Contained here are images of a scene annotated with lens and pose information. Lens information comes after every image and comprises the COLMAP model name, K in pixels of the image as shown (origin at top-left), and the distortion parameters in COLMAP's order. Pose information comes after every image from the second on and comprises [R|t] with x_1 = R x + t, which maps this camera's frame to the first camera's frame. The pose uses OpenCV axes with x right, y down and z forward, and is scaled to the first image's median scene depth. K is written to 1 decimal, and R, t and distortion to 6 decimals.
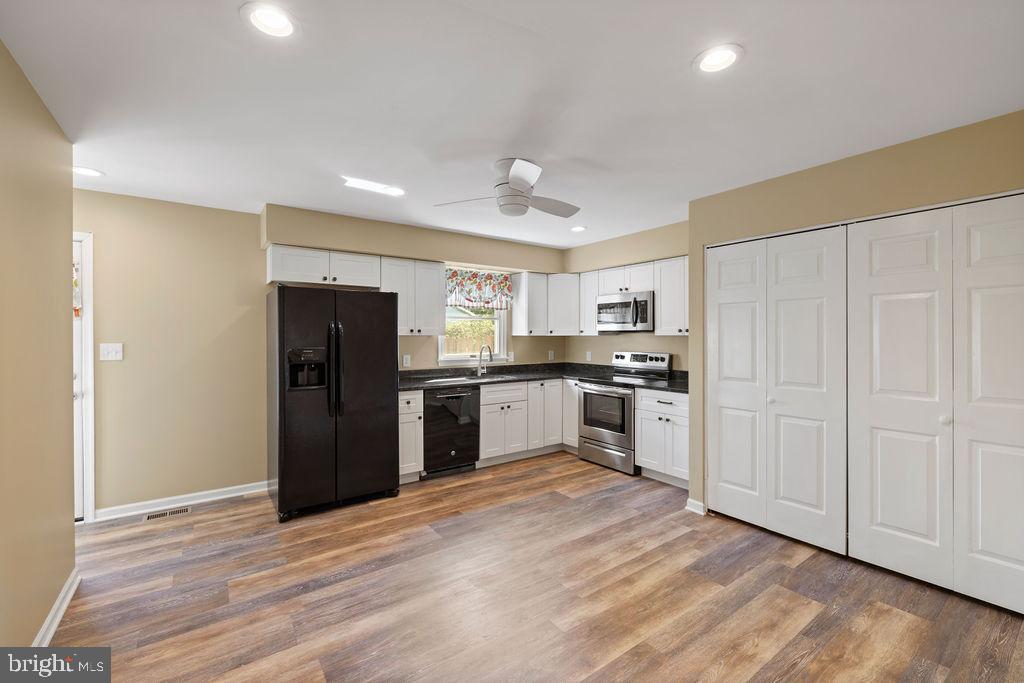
lens RADIAL K [[432.0, 0, 510.9], [0, 432.0, 335.2], [0, 0, 1]] dist [-0.001974, 0.000210]
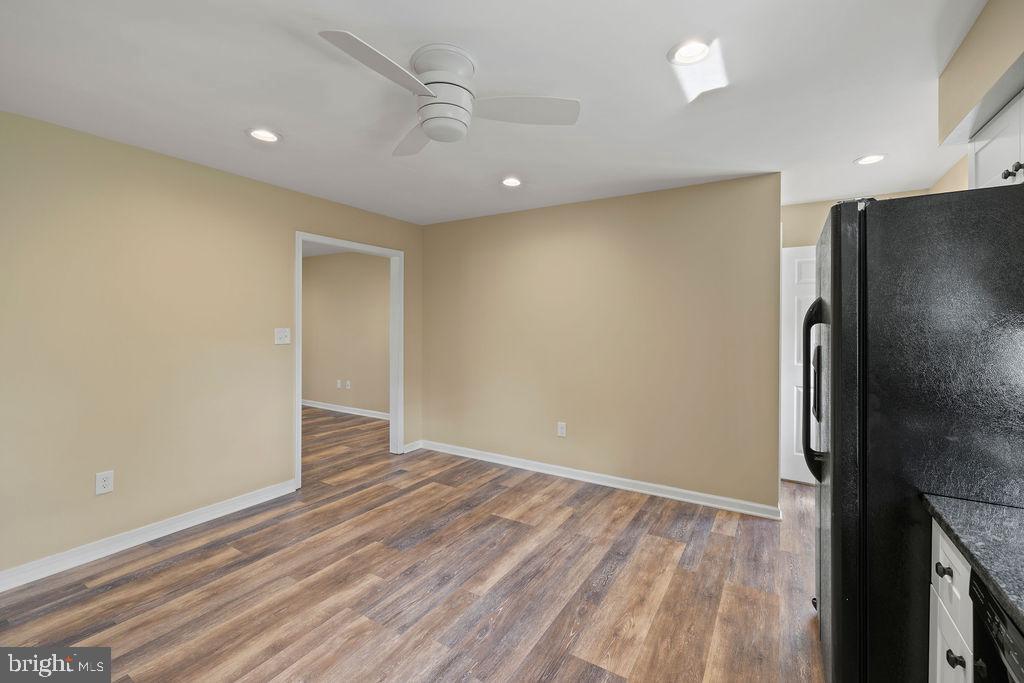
lens RADIAL K [[432.0, 0, 520.3], [0, 432.0, 323.5], [0, 0, 1]] dist [-0.001974, 0.000210]
pose [[-0.915518, -0.004621, -0.402250, 0.109496], [-0.004971, 0.999988, -0.000174, 0.002399], [0.402246, 0.001840, -0.915530, 1.088078]]
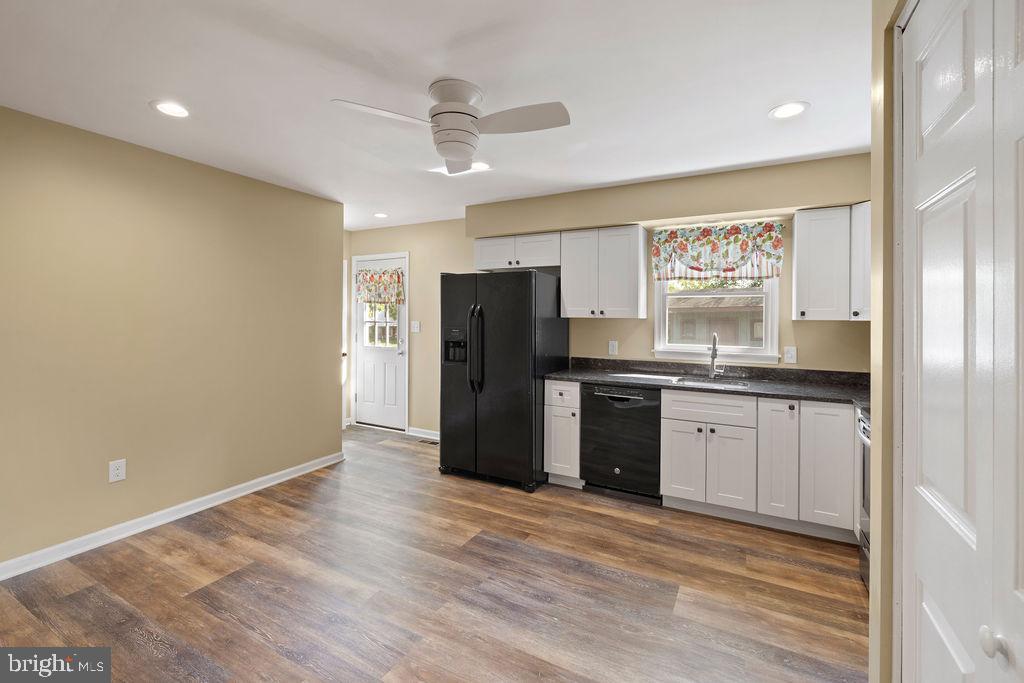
lens RADIAL K [[432.0, 0, 516.3], [0, 432.0, 316.9], [0, 0, 1]] dist [-0.001974, 0.000210]
pose [[0.442909, 0.004360, -0.896556, 0.484152], [-0.008269, 0.999966, 0.000778, -0.000794], [0.896529, 0.007069, 0.442929, 0.503894]]
